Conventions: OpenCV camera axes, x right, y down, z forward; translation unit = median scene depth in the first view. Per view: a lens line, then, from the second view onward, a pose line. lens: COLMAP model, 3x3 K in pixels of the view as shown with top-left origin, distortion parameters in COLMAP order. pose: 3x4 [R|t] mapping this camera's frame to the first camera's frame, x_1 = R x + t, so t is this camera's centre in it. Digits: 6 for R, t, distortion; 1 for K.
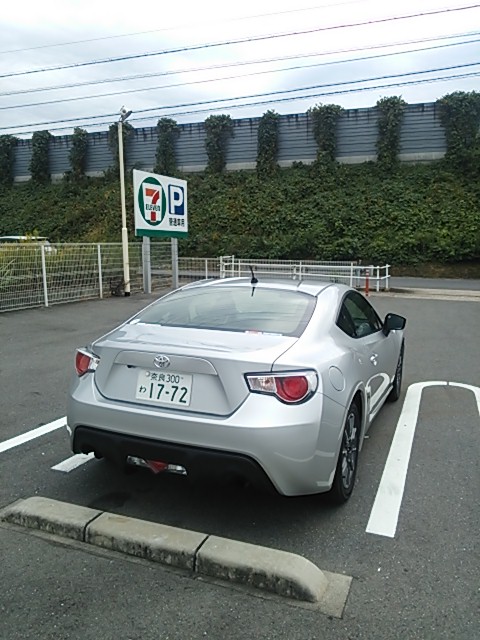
lens RADIAL K [[523.2, 0, 235.4], [0, 523.2, 316.5], [0, 0, 1]] dist [-0.014707, -0.001688]
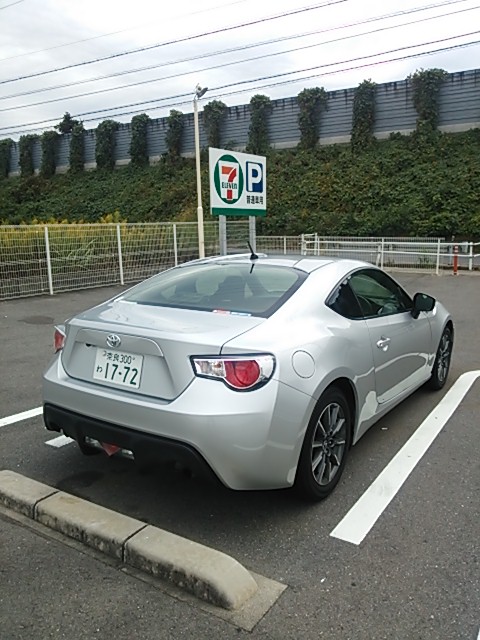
lens RADIAL K [[523.2, 0, 235.4], [0, 523.2, 316.5], [0, 0, 1]] dist [-0.014707, -0.001688]
pose [[0.982234, 0.015553, -0.187014, 0.038829], [-0.008127, 0.999150, 0.040410, 0.000155], [0.187483, -0.038173, 0.981526, 0.015773]]
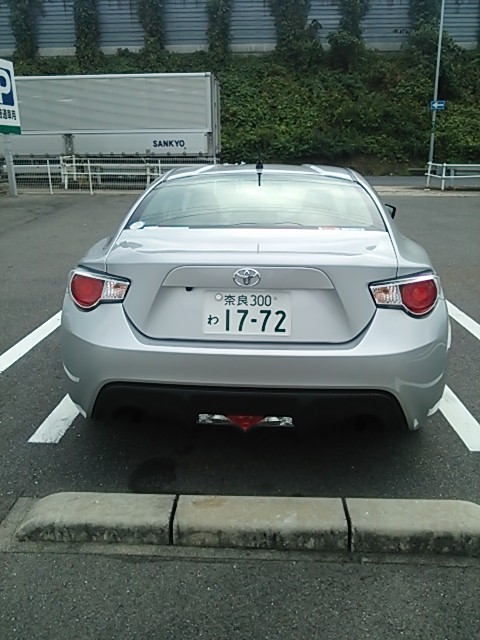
lens RADIAL K [[523.2, 0, 235.4], [0, 523.2, 316.5], [0, 0, 1]] dist [-0.014707, -0.001688]
pose [[0.945604, -0.111869, 0.305482, -0.056089], [0.055606, 0.980777, 0.187041, 0.001060], [-0.320534, -0.159880, 0.933647, 0.053487]]
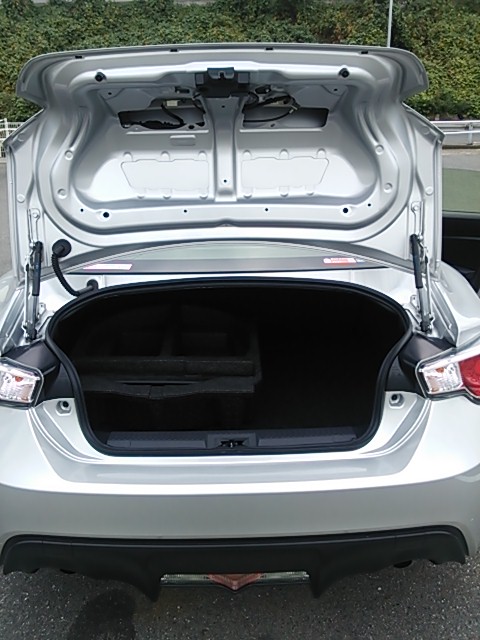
lens RADIAL K [[523.2, 0, 235.4], [0, 523.2, 316.5], [0, 0, 1]] dist [-0.014707, -0.001688]
pose [[0.910071, -0.179861, 0.373391, -0.043381], [0.080452, 0.960455, 0.266560, -0.010492], [-0.406569, -0.212549, 0.888552, 0.095881]]
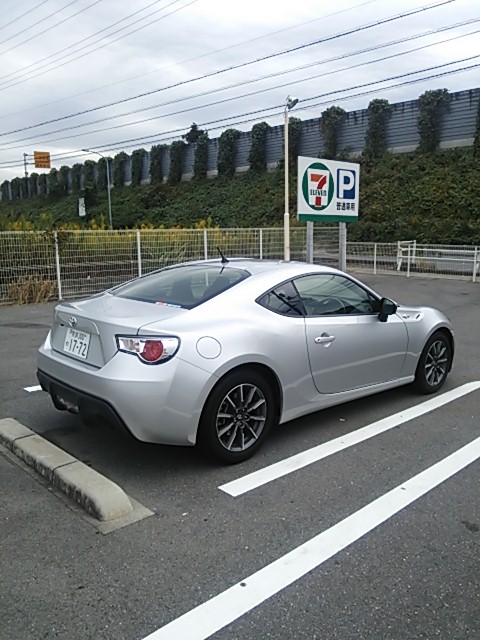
lens RADIAL K [[523.9, 0, 237.7], [0, 523.9, 317.0], [0, 0, 1]] dist [-0.024482, -0.007864]
pose [[0.914043, 0.057673, -0.401496, 0.108957], [-0.046277, 0.998204, 0.038034, 0.001370], [0.402969, -0.016185, 0.915071, 0.002406]]
